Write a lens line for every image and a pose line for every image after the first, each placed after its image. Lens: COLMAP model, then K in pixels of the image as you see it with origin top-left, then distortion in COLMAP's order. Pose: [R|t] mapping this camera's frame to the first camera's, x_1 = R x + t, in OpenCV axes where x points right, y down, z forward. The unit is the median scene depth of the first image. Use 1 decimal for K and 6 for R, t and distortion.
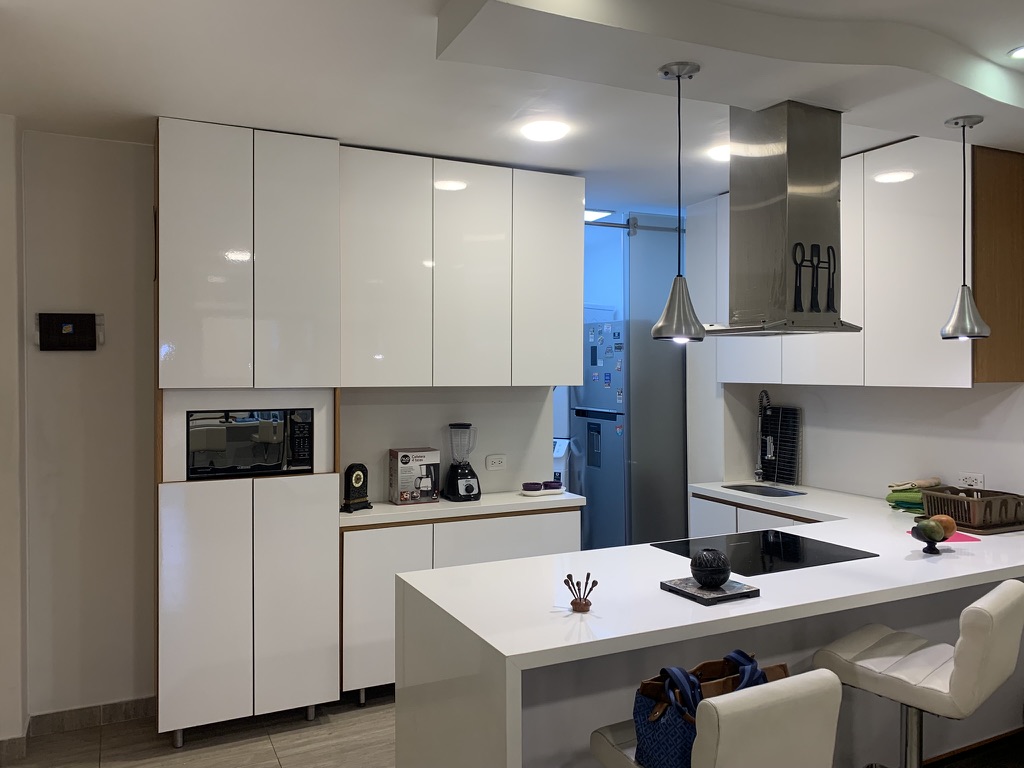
lens RADIAL K [[769.8, 0, 512.1], [0, 769.8, 368.5], [0, 0, 1]] dist [0.061155, -0.070365]
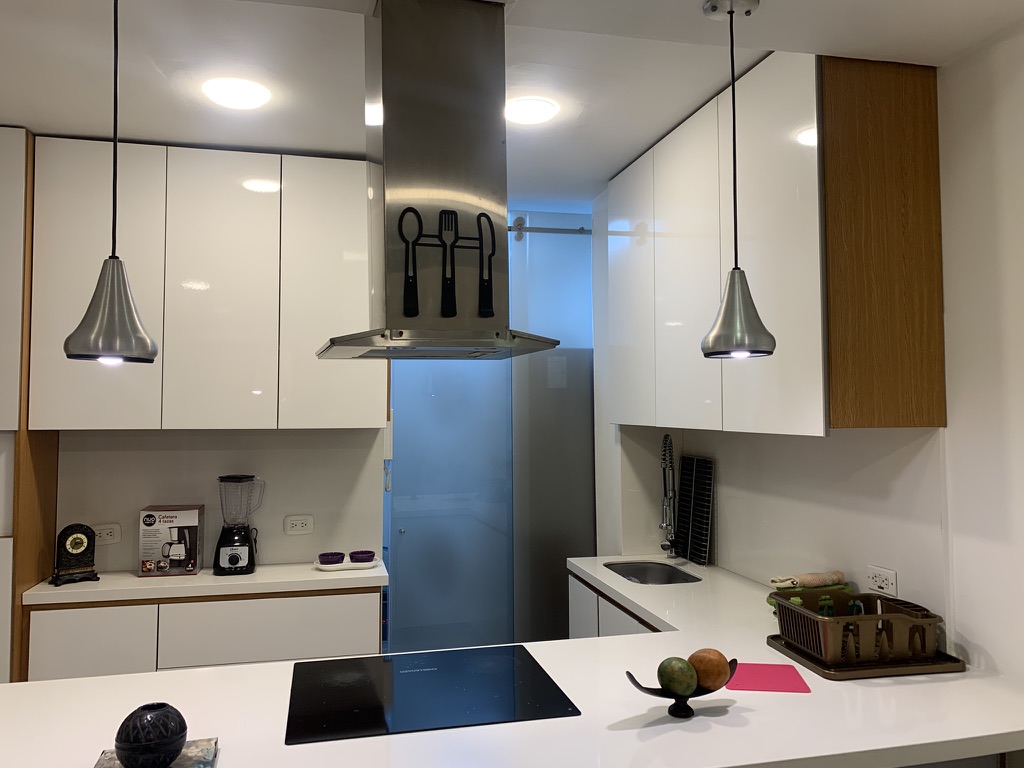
lens RADIAL K [[785.2, 0, 499.1], [0, 785.2, 364.8], [0, 0, 1]] dist [0.079109, -0.170749]
pose [[0.974515, -0.014174, -0.223875, 0.402185], [0.002608, 0.998650, -0.051874, 0.000096], [0.224308, 0.049968, 0.973236, 0.269724]]
